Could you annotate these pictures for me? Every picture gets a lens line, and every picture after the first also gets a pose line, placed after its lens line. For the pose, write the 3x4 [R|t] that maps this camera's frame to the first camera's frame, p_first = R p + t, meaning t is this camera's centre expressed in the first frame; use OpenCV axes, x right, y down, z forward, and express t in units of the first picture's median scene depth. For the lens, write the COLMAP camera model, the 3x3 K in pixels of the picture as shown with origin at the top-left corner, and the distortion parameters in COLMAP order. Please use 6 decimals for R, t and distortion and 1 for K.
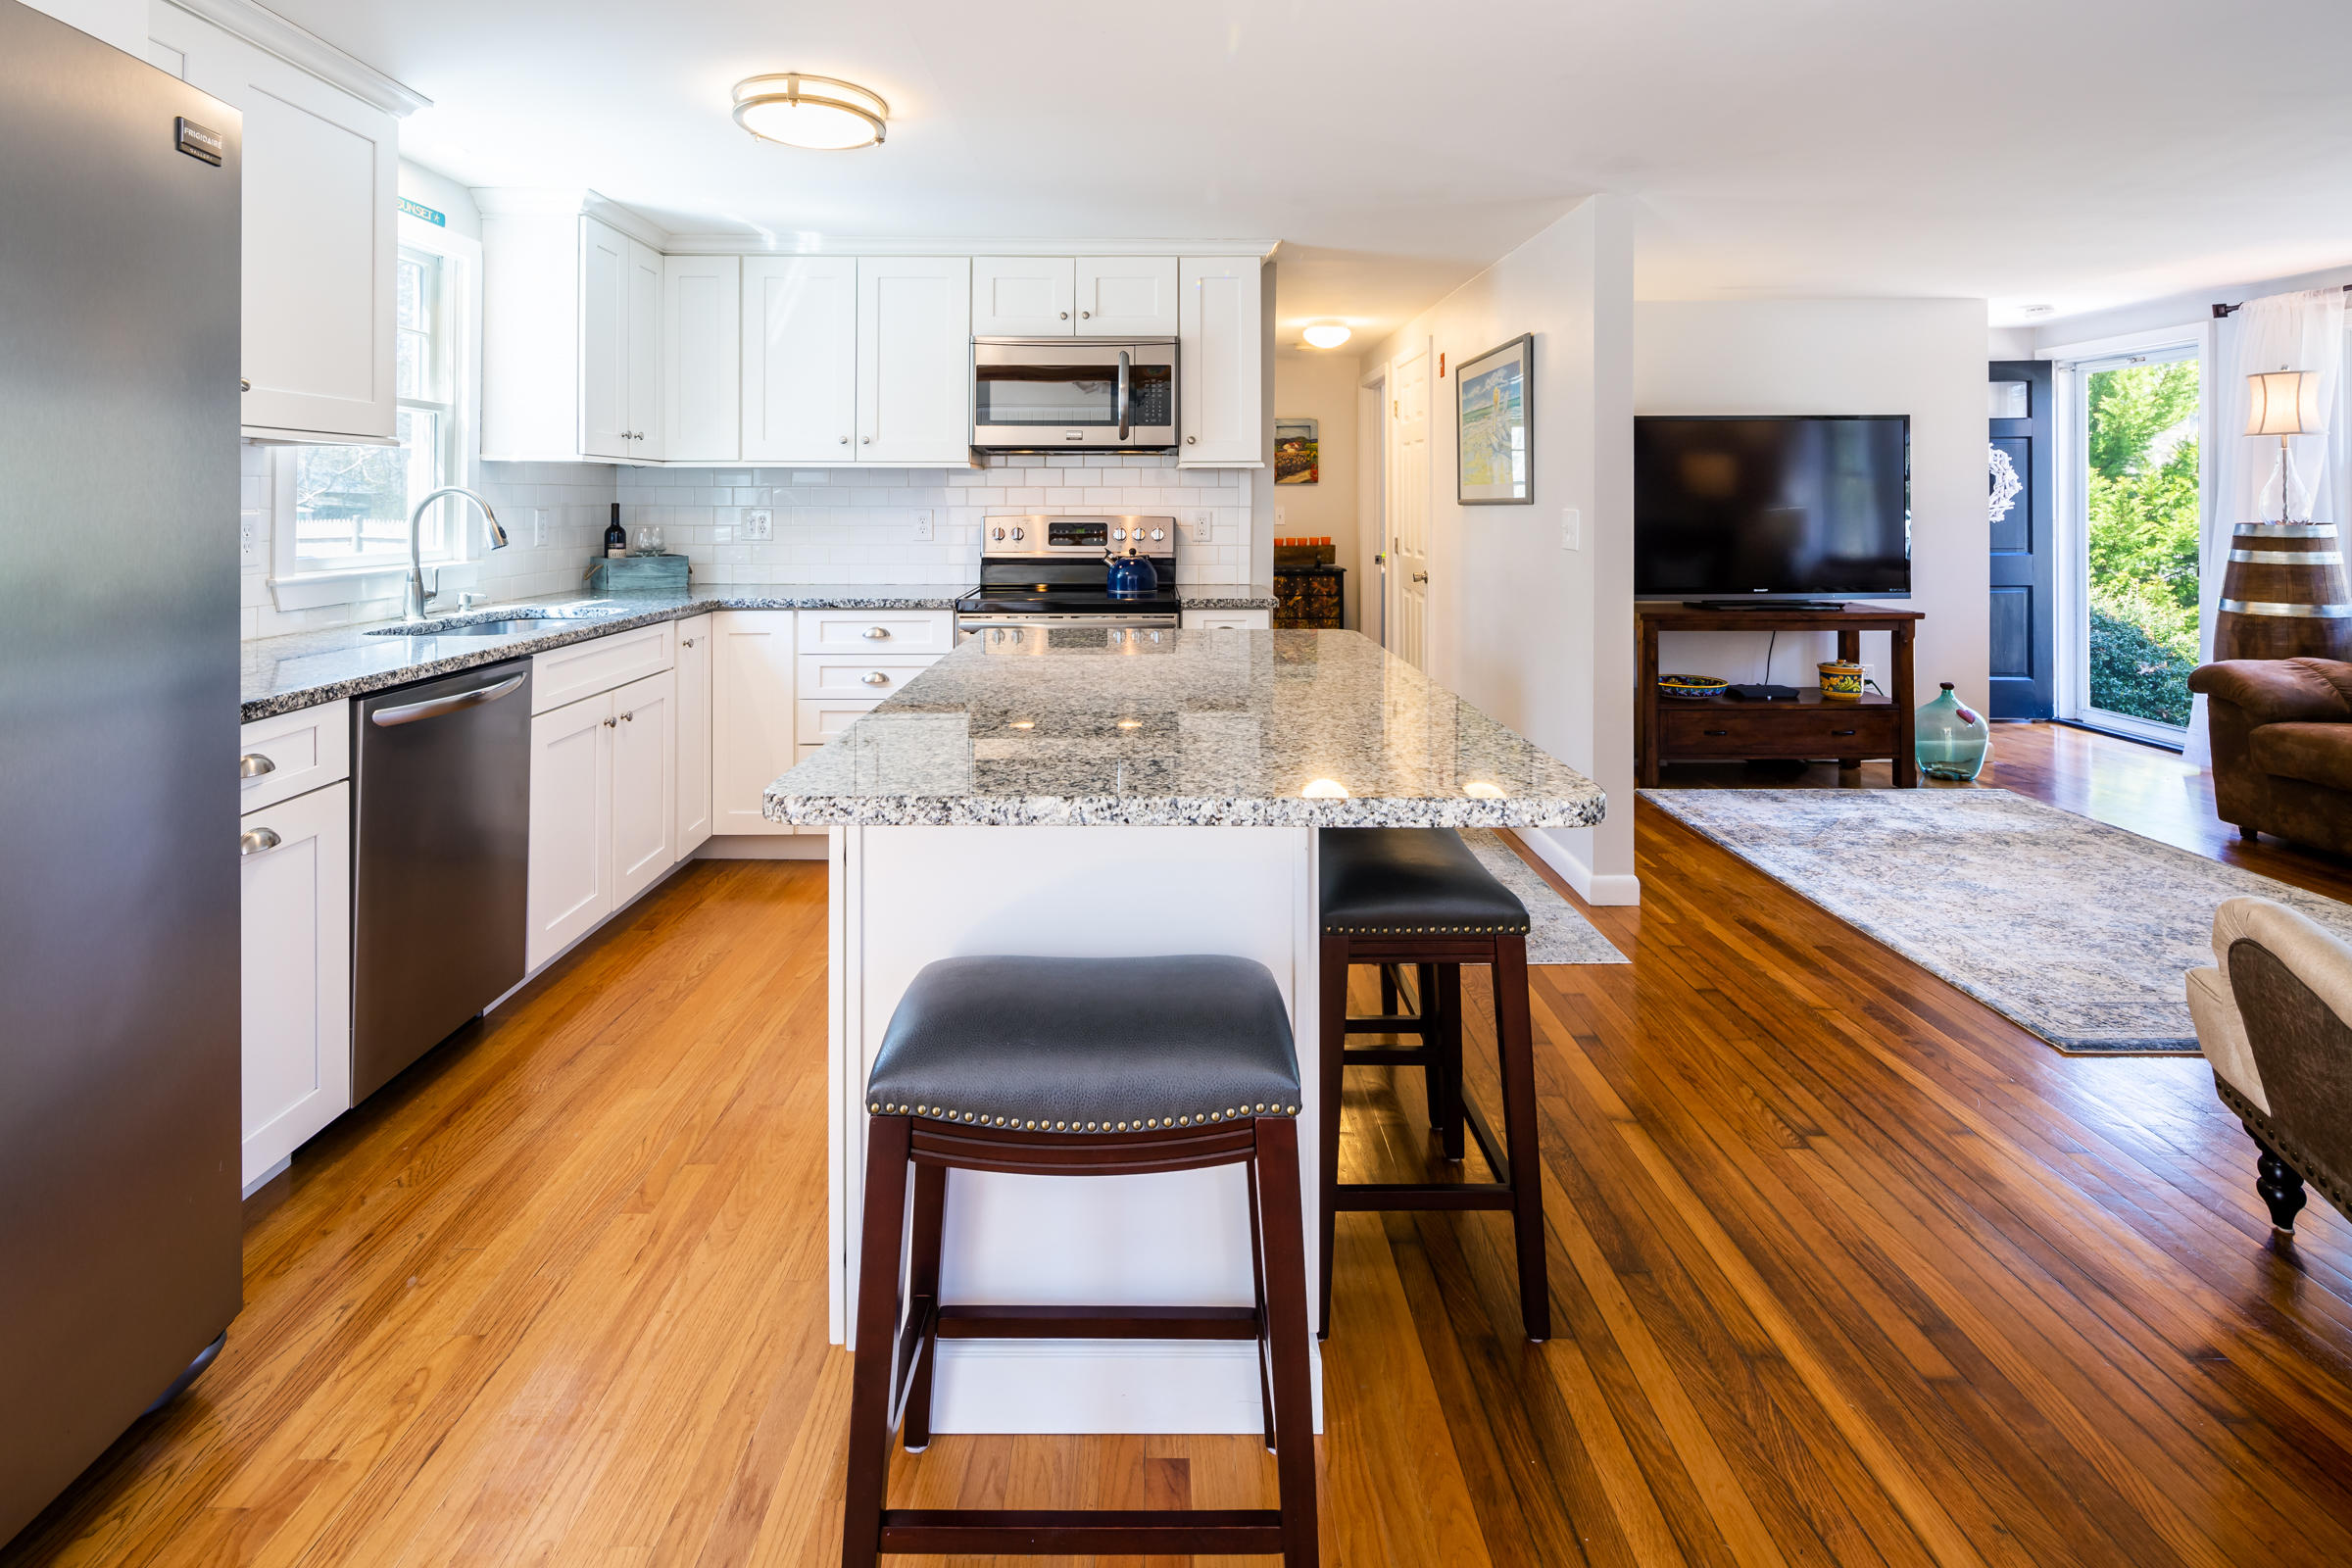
lens RADIAL K [[1145.4, 0, 1152.2], [0, 1145.4, 499.6], [0, 0, 1]] dist [0.001487, -0.000032]
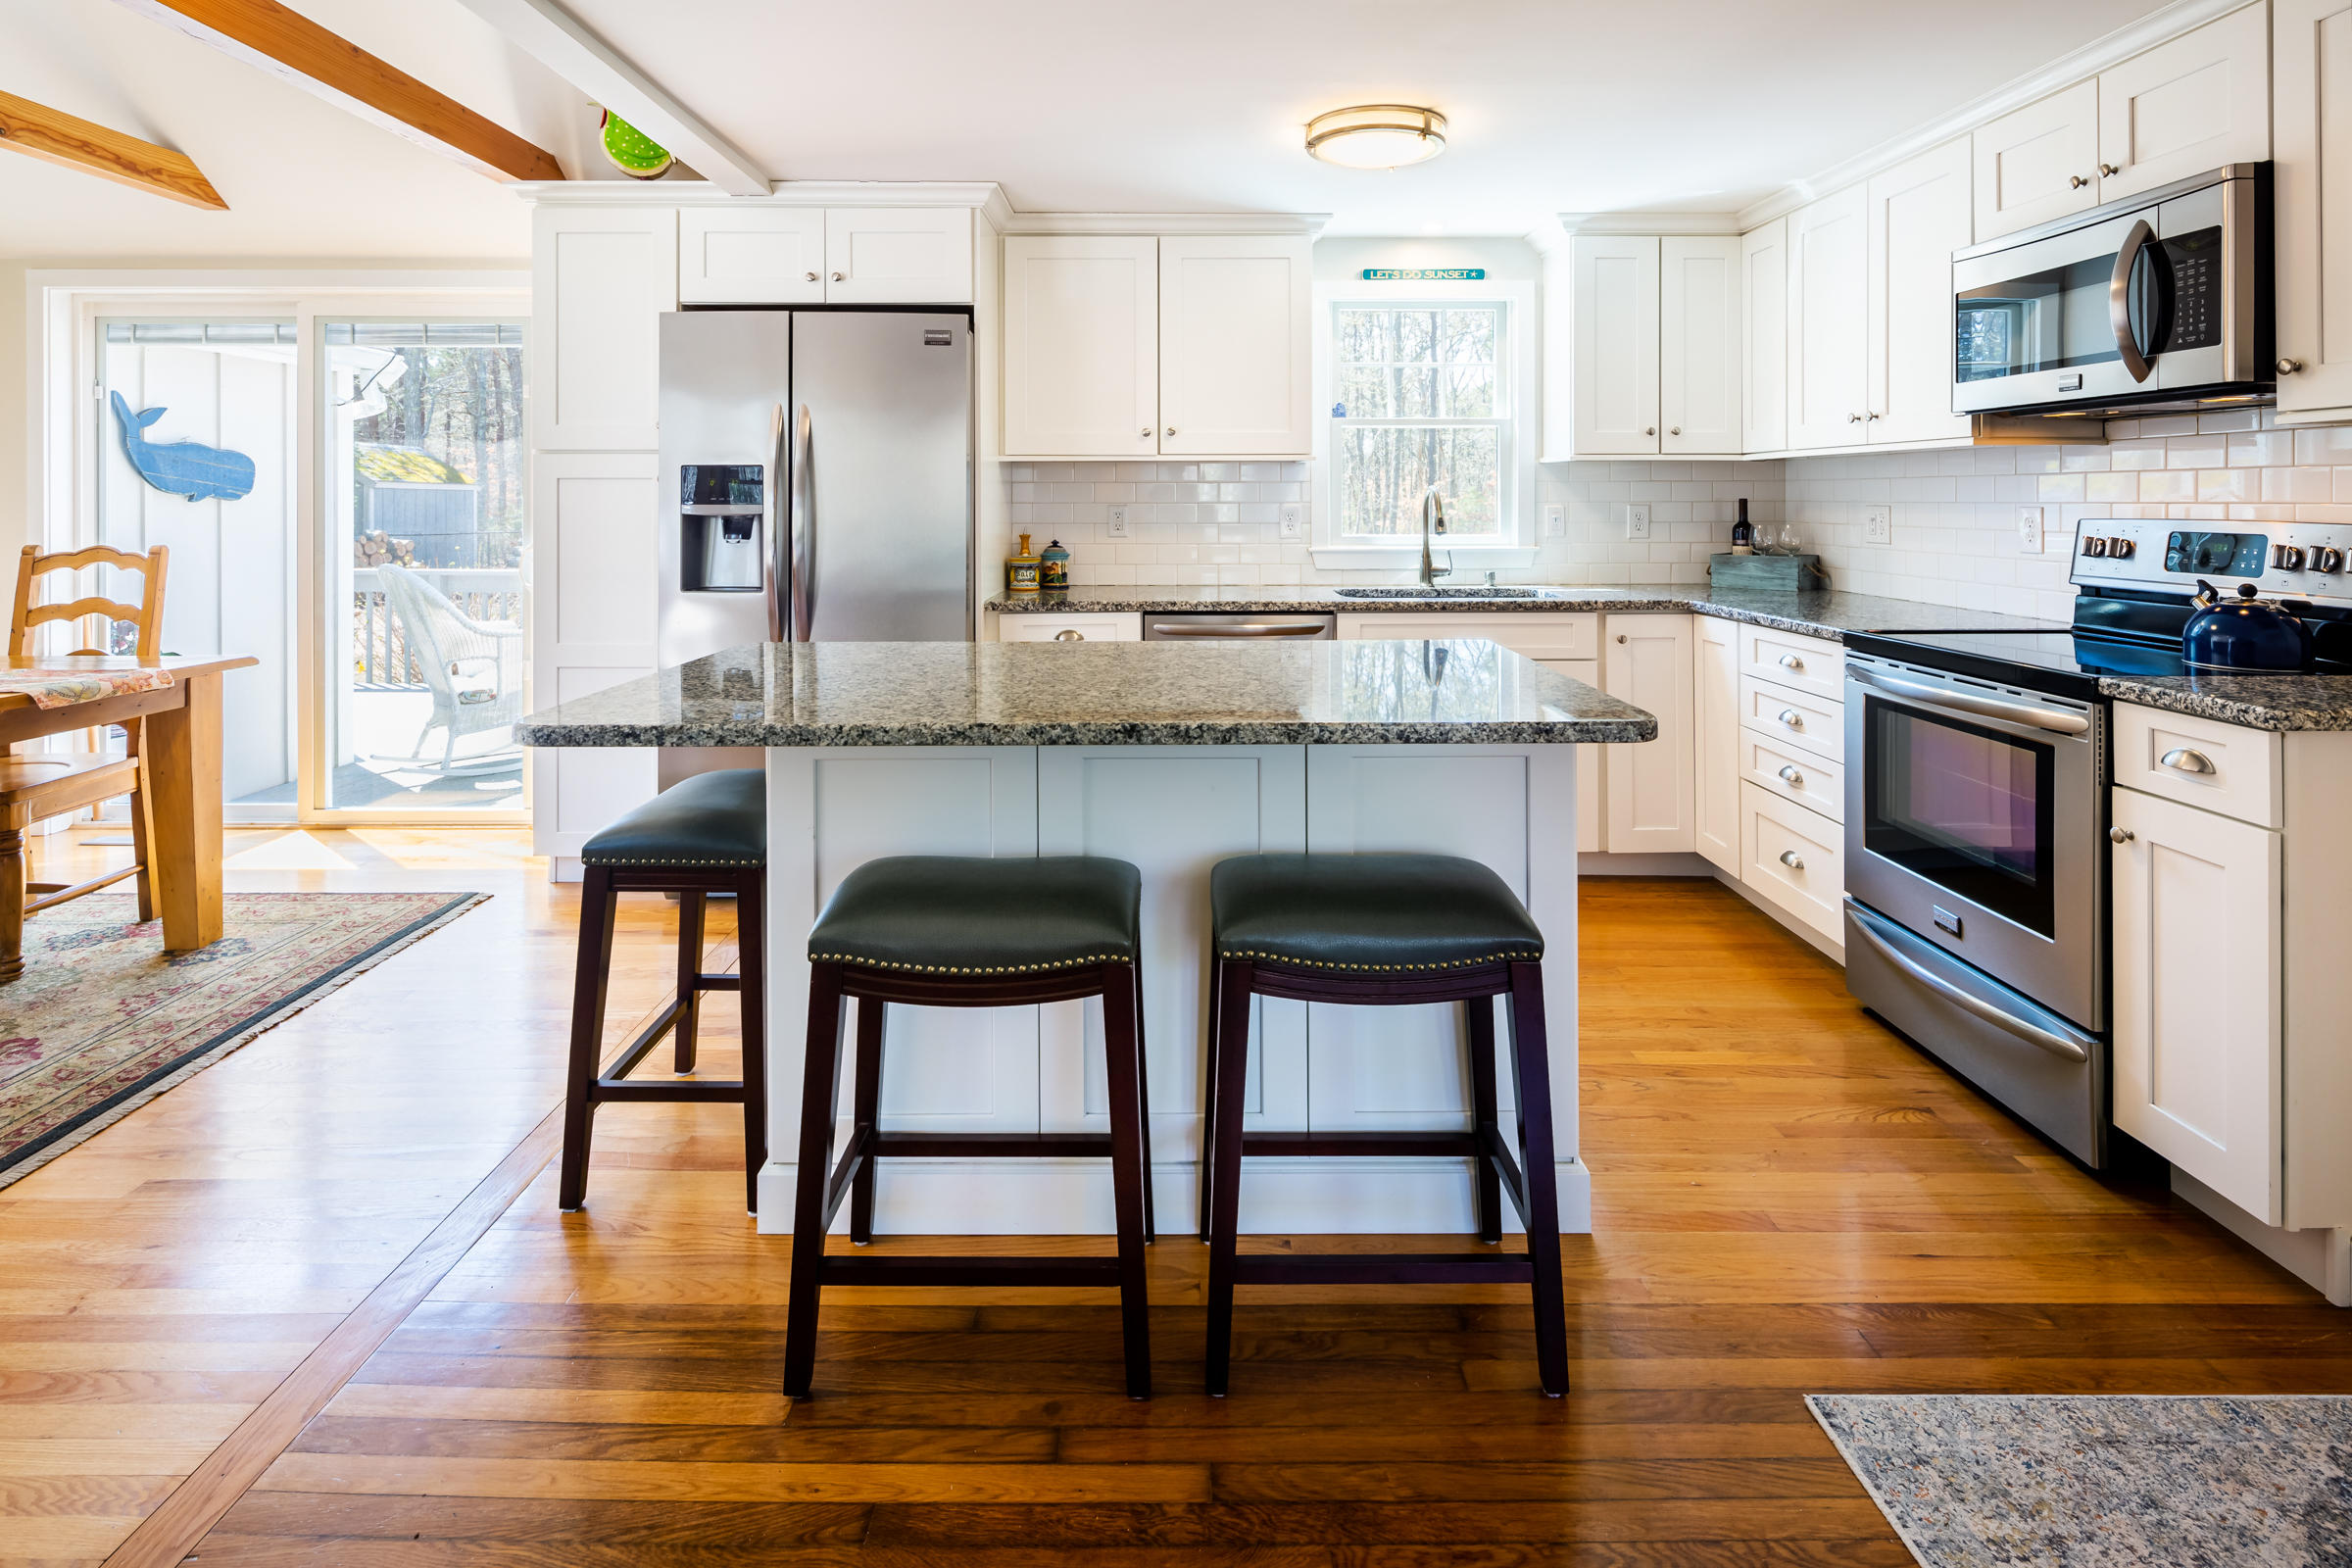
lens RADIAL K [[1143.4, 0, 1172.4], [0, 1143.4, 505.1], [0, 0, 1]] dist [0.000925, -0.000307]
pose [[0.006606, 0.003939, -0.999970, 0.495068], [0.003498, 0.999986, 0.003962, 0.002769], [0.999972, -0.003524, 0.006592, 0.509452]]
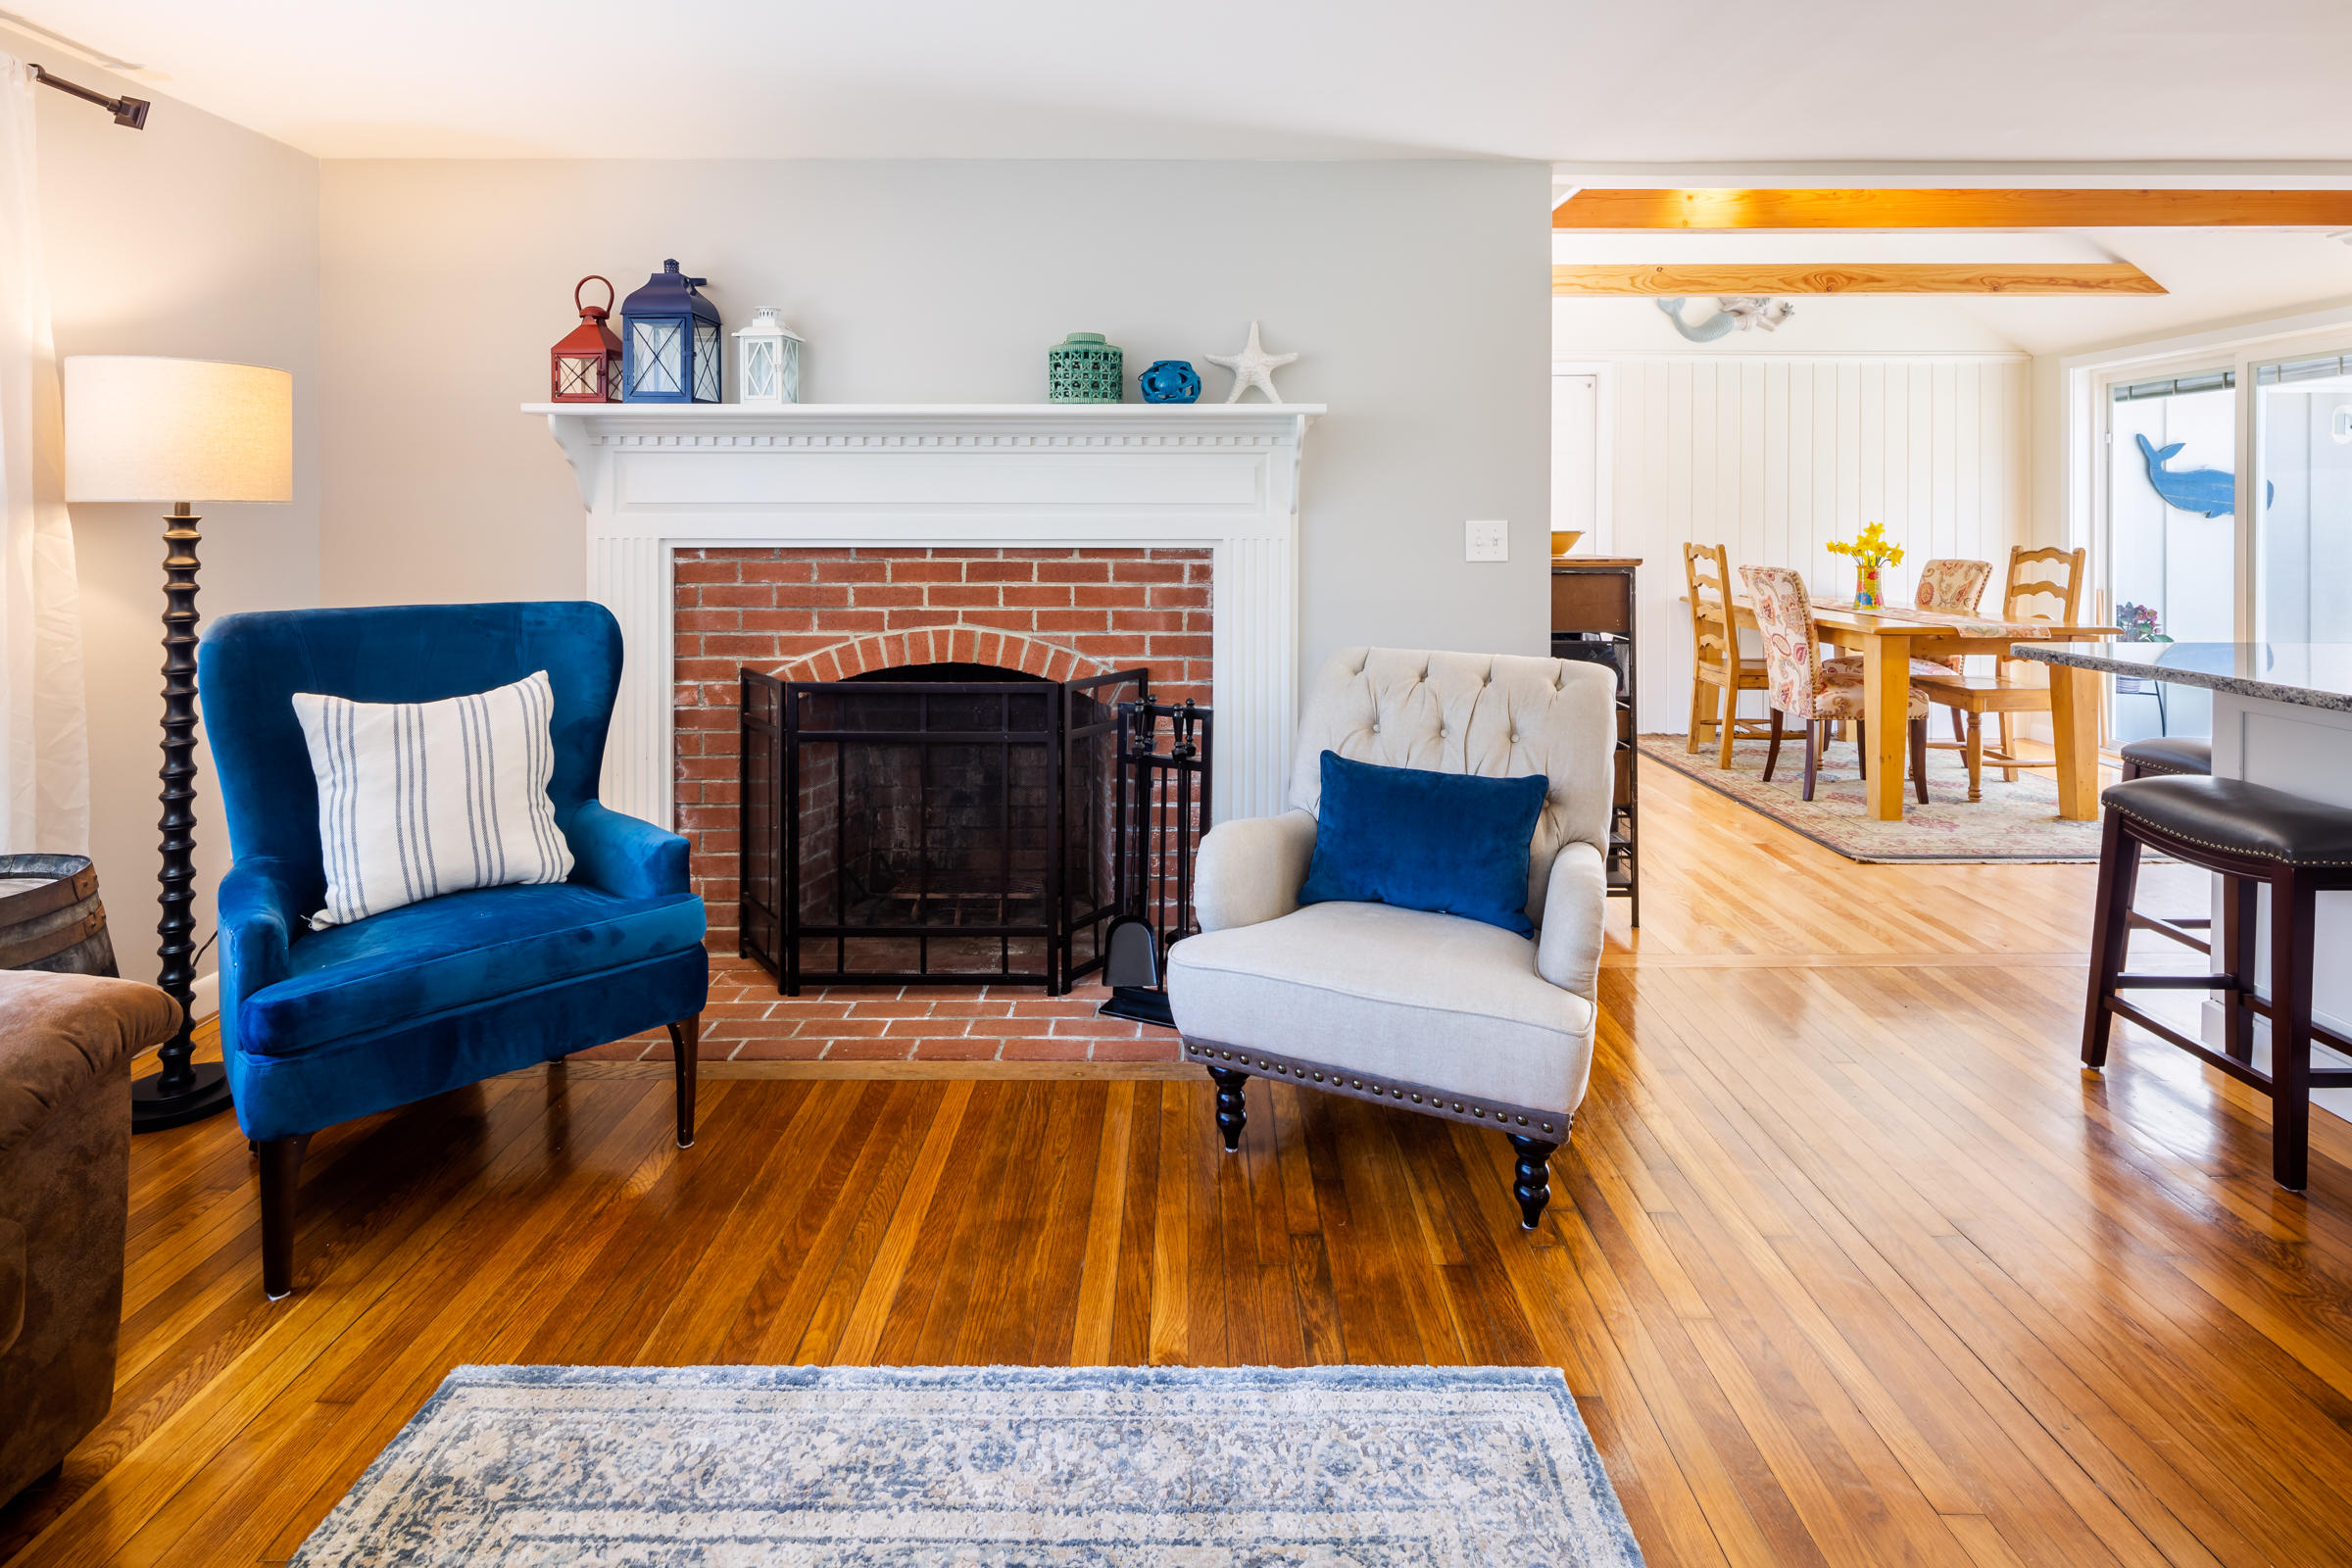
lens RADIAL K [[1143.4, 0, 1172.4], [0, 1143.4, 505.1], [0, 0, 1]] dist [0.000925, -0.000307]
pose [[-0.999920, -0.001204, 0.012593, 0.594961], [-0.001348, 0.999933, -0.011494, 0.002591], [-0.012579, -0.011510, -0.999855, 0.961773]]
